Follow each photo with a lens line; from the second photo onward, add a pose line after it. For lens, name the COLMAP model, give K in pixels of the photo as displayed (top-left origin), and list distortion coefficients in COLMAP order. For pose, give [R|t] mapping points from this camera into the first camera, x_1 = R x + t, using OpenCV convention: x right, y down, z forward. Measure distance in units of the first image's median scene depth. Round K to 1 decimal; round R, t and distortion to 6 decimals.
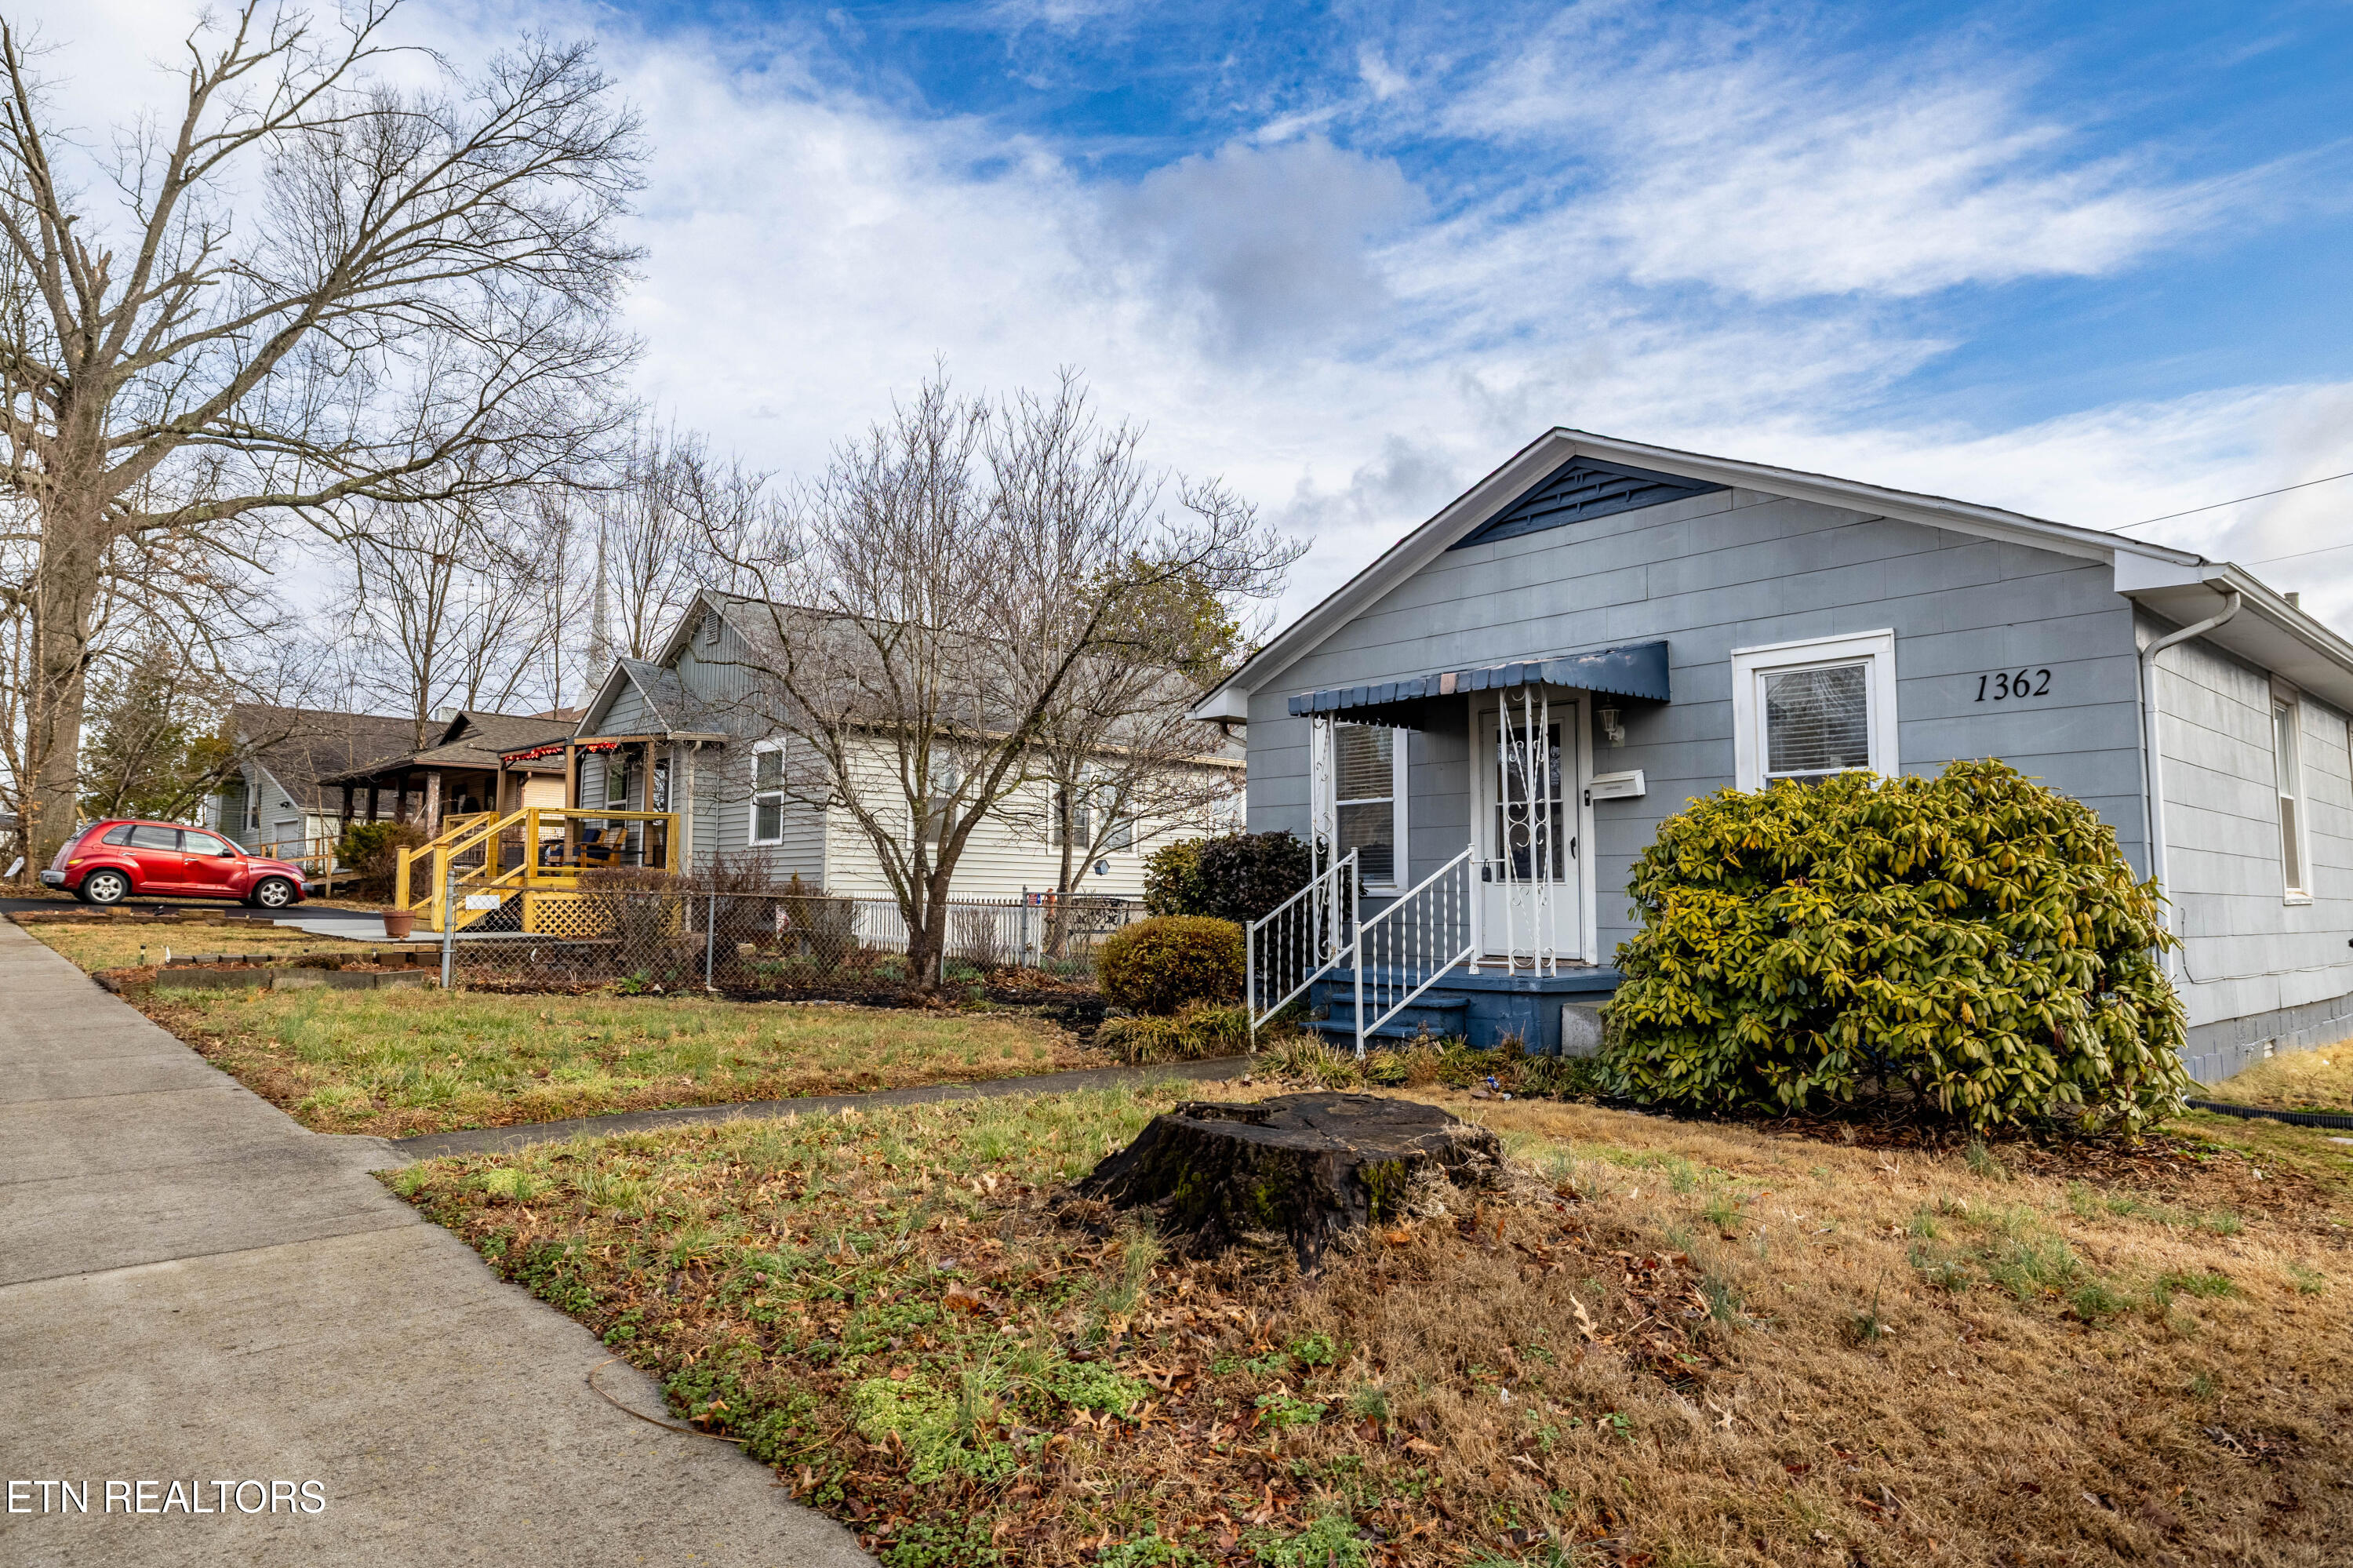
lens RADIAL K [[1423.7, 0, 1156.0], [0, 1423.7, 776.2], [0, 0, 1]] dist [-0.000694, 0.000899]
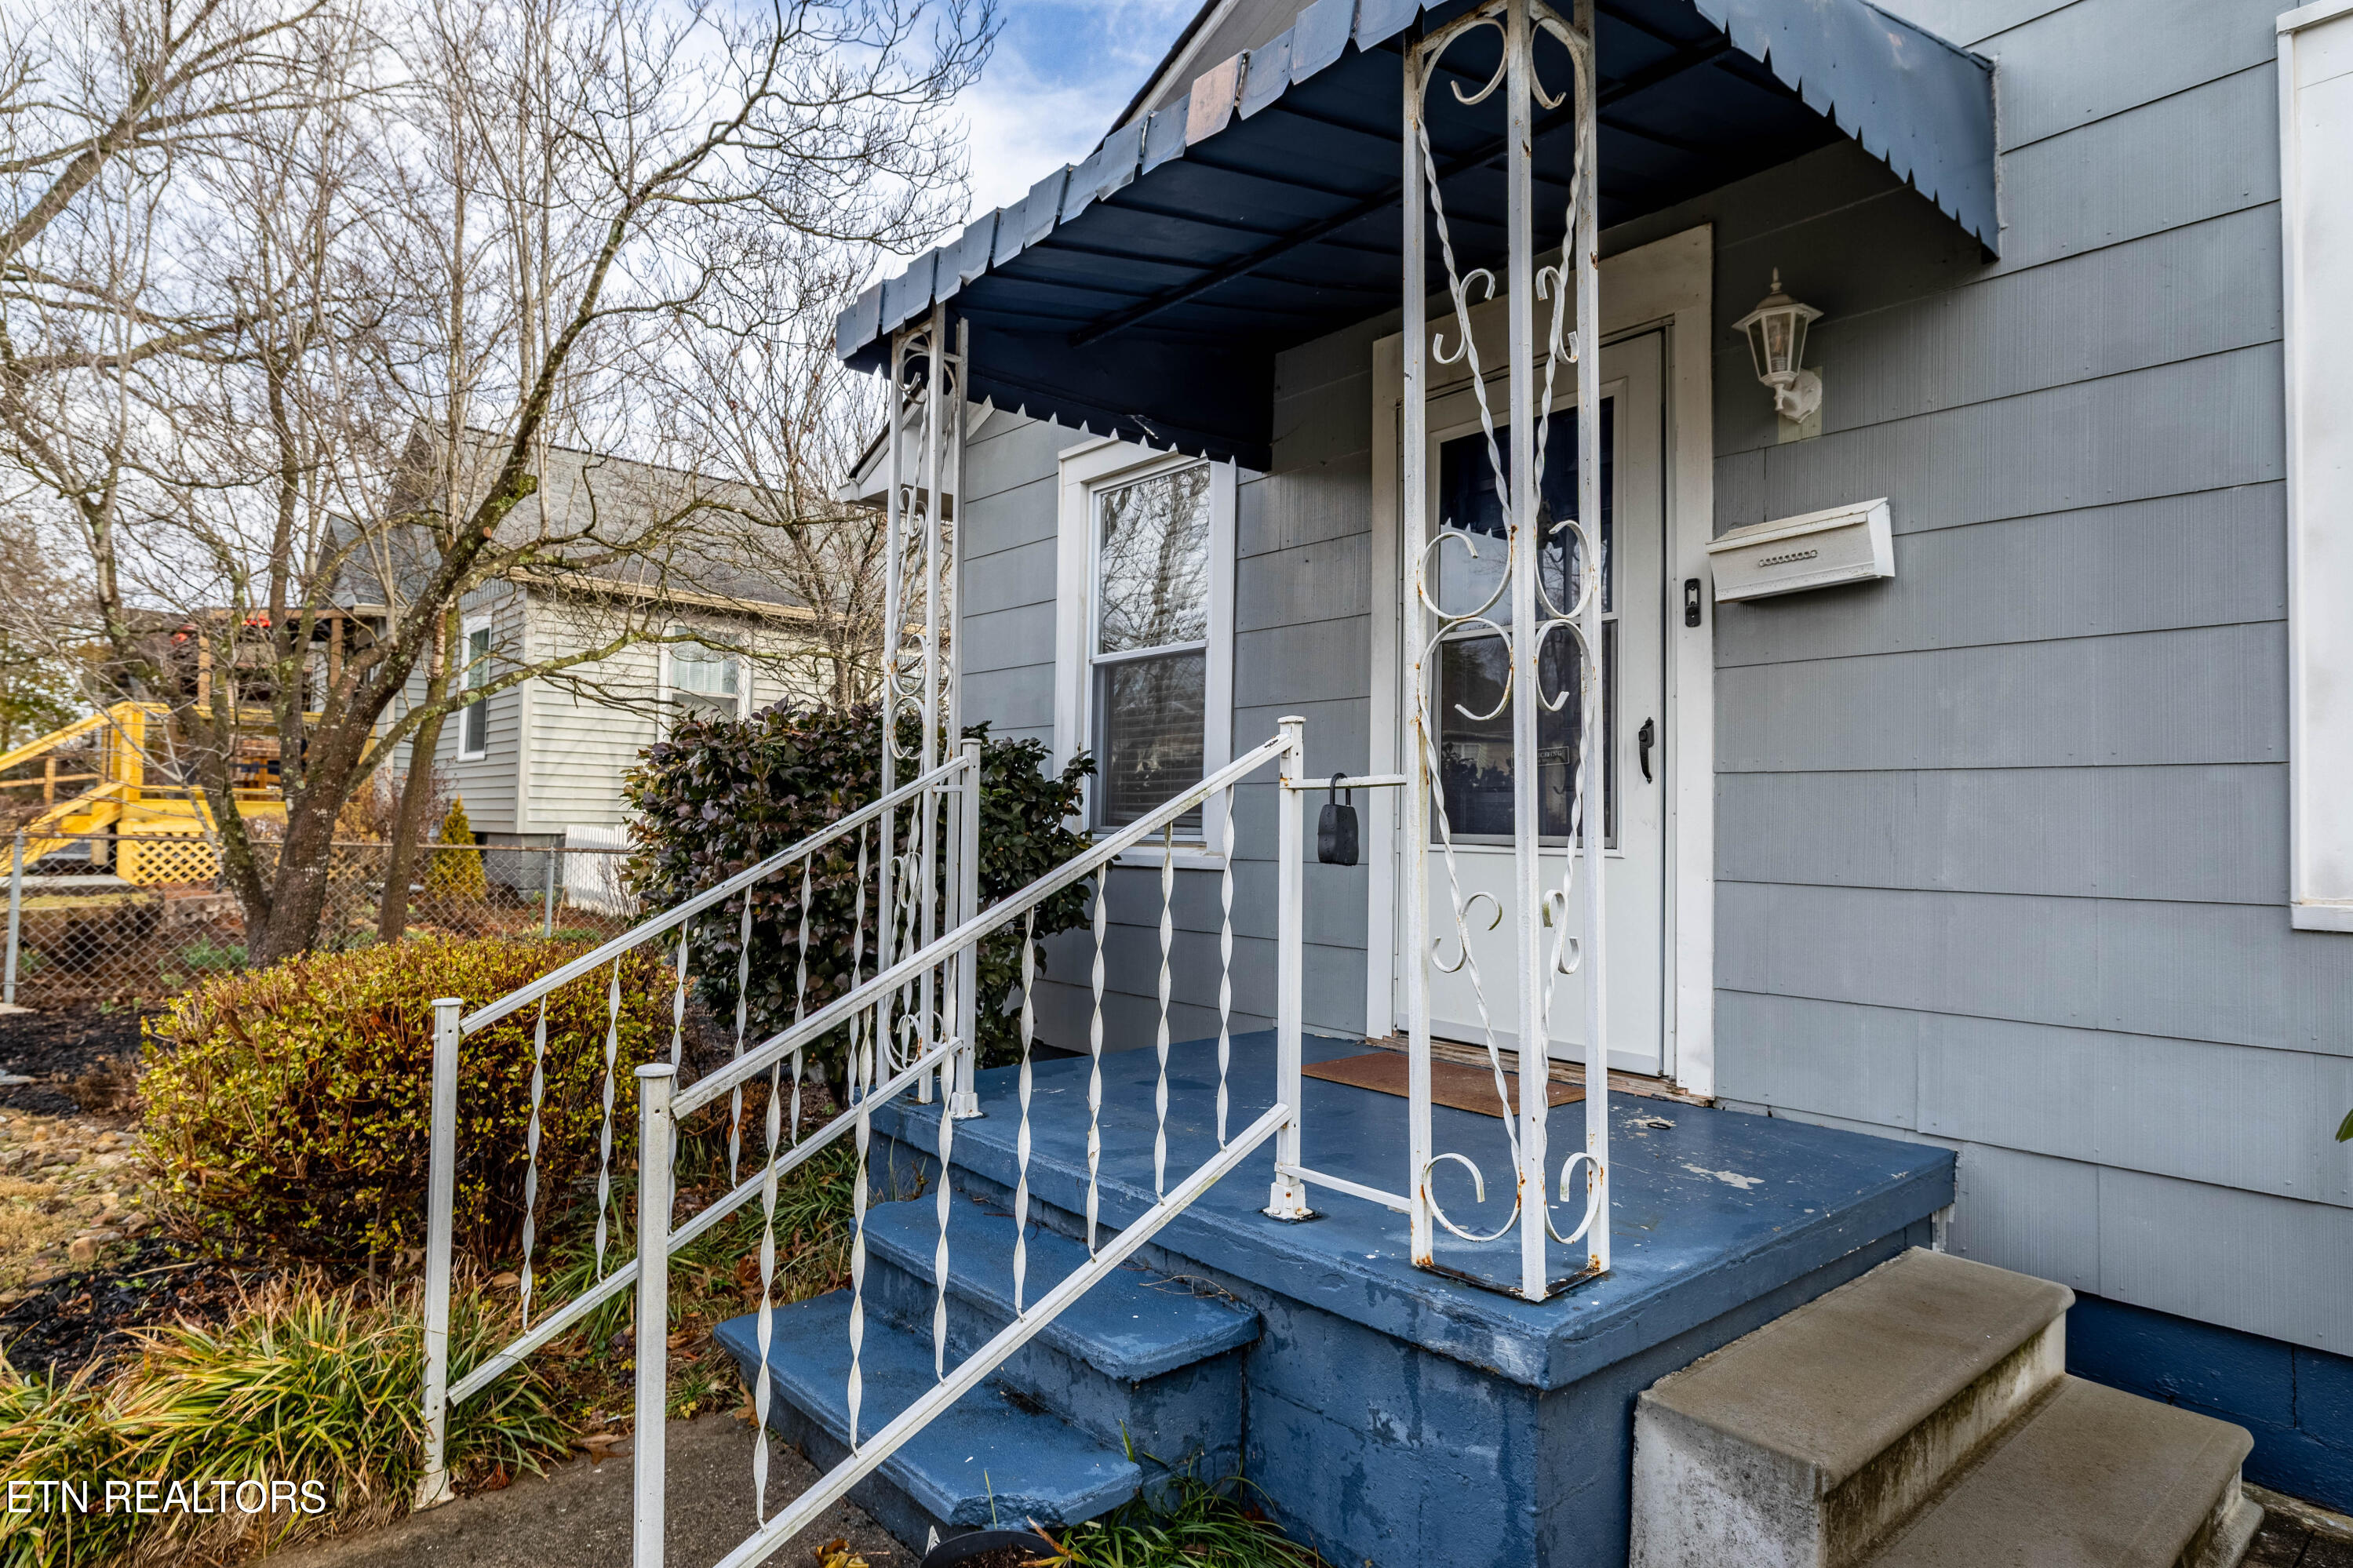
lens RADIAL K [[1293.7, 0, 1169.8], [0, 1293.7, 774.1], [0, 0, 1]] dist [0.001952, -0.000811]
pose [[0.999801, 0.011241, -0.016468, 0.204018], [-0.010477, 0.998896, 0.045792, 0.047832], [0.016964, -0.045610, 0.998815, 0.763791]]
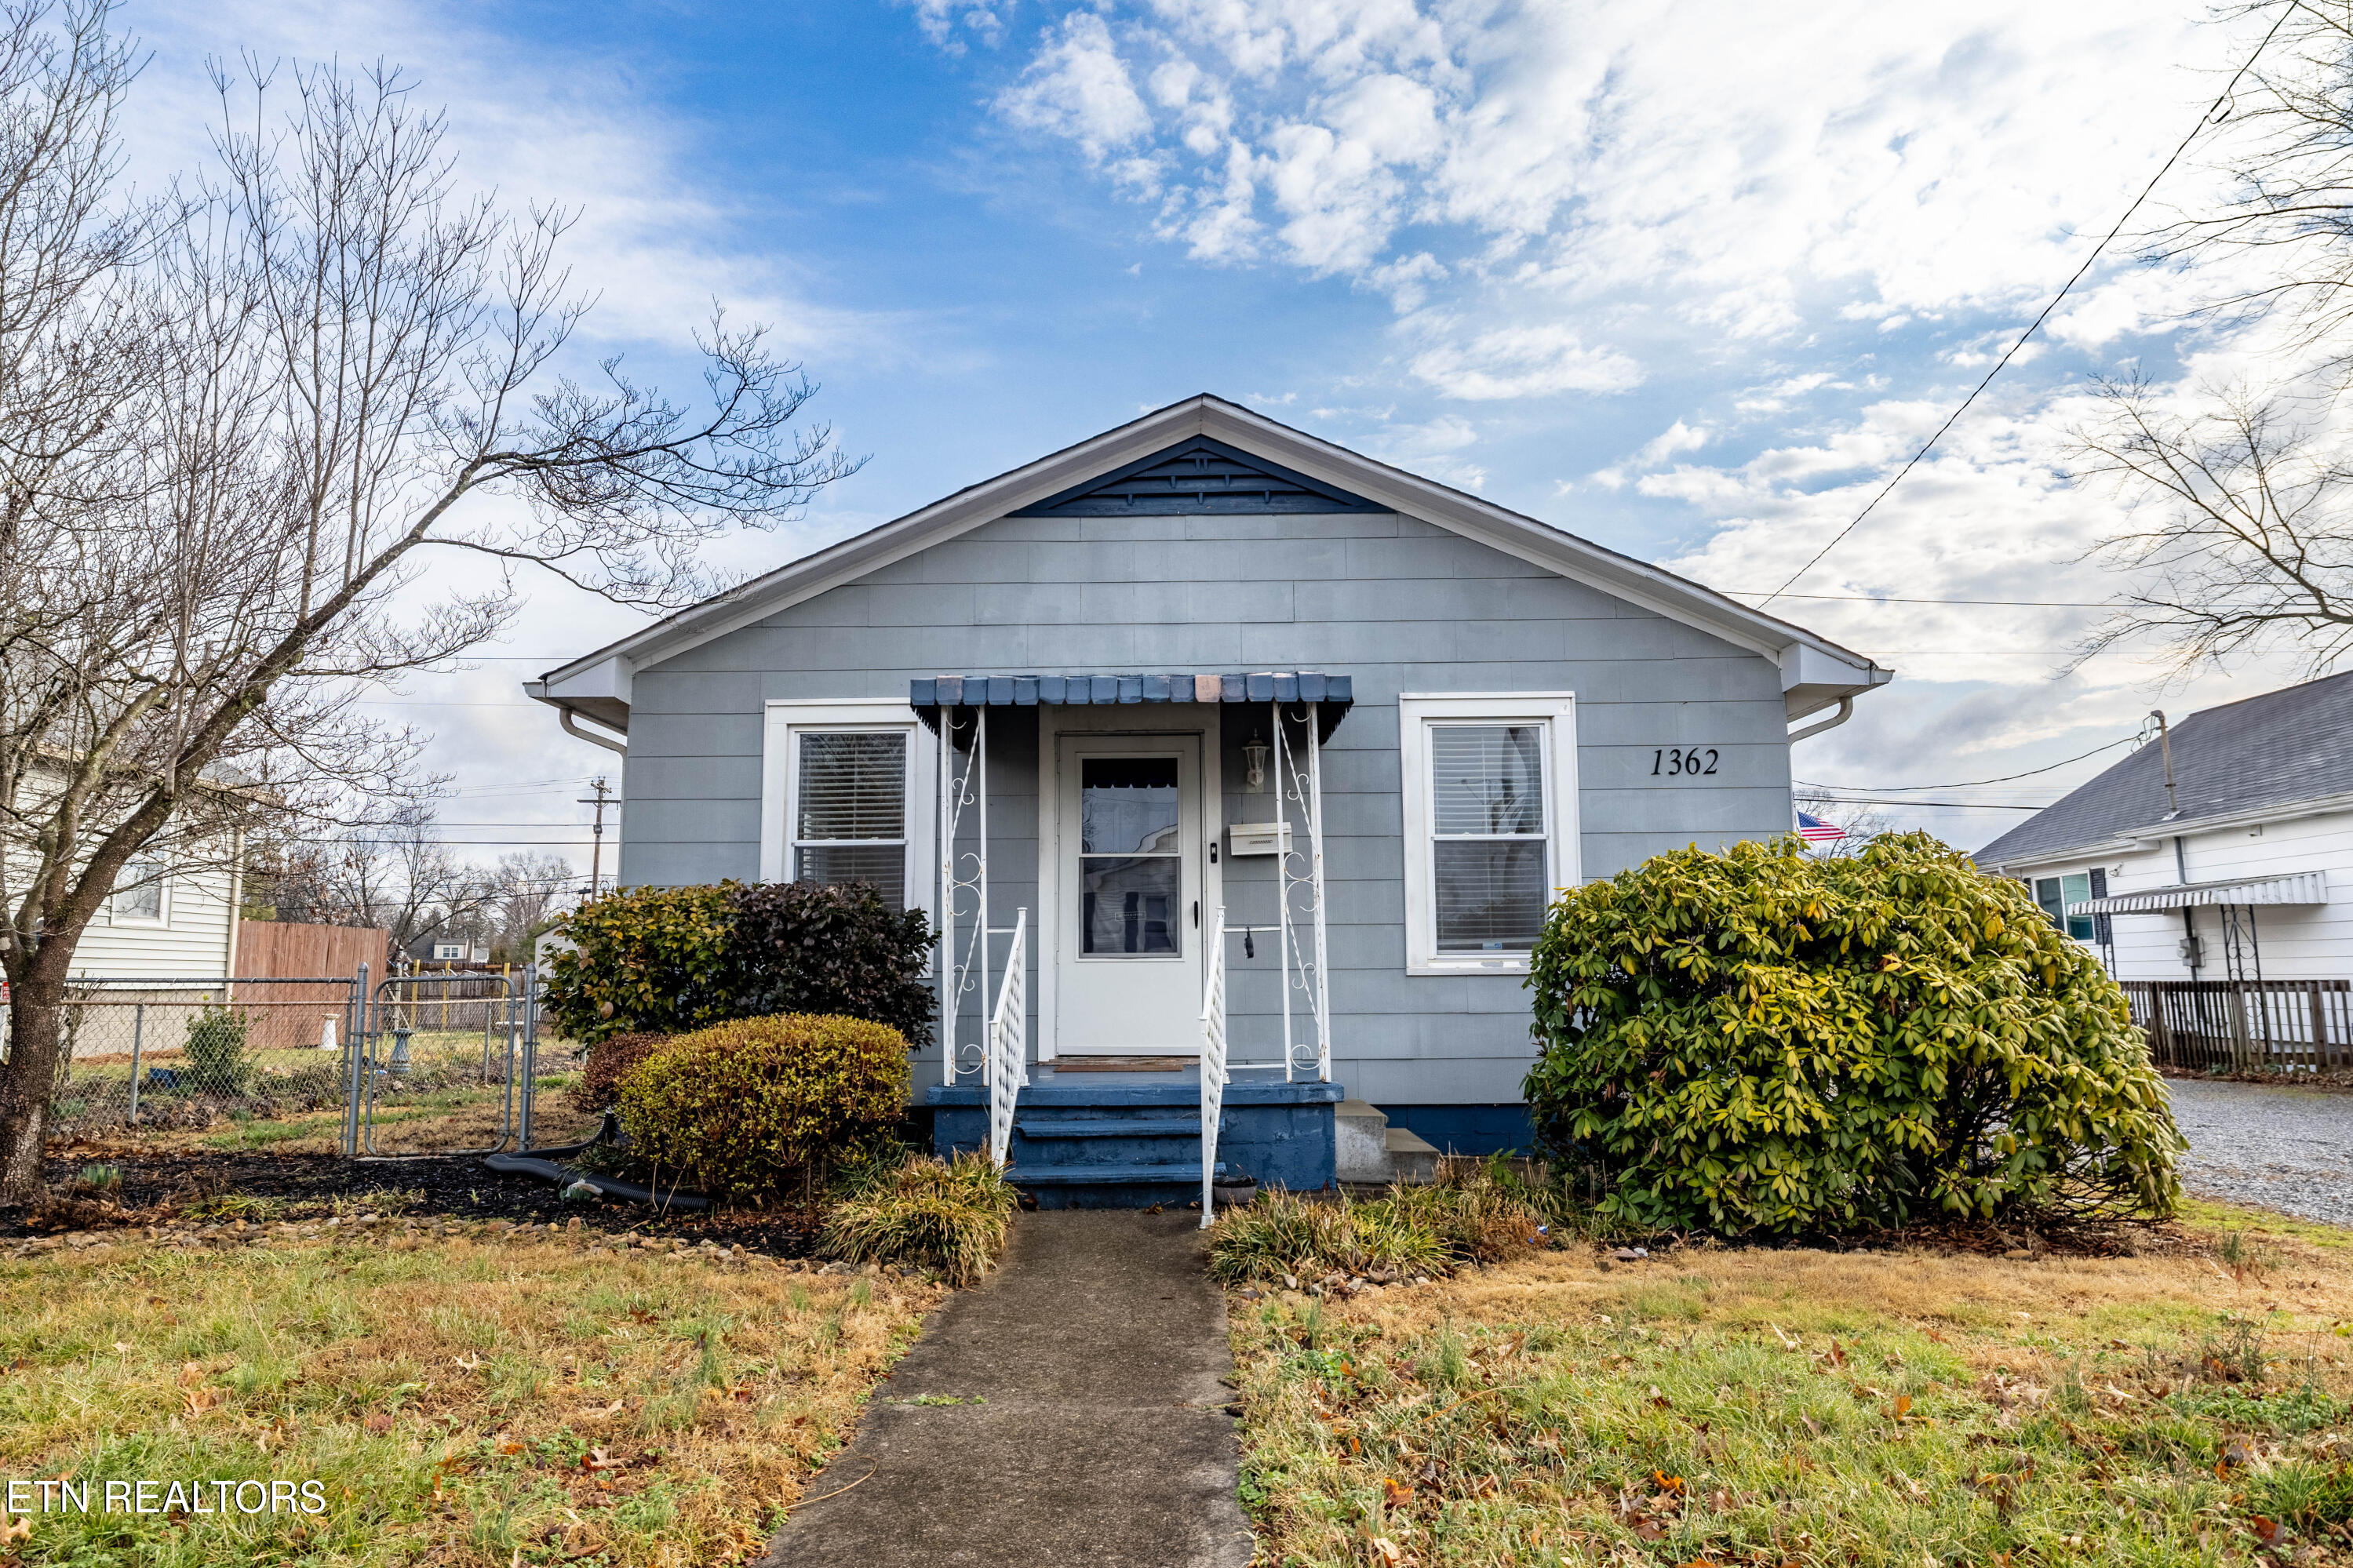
lens RADIAL K [[1486.8, 0, 1184.1], [0, 1486.8, 773.9], [0, 0, 1]] dist [-0.010004, 0.000608]
pose [[0.664511, 0.090181, 0.741817, -0.373732], [-0.054234, 0.995894, -0.072486, 0.036178], [-0.745308, 0.007936, 0.666673, 0.499585]]
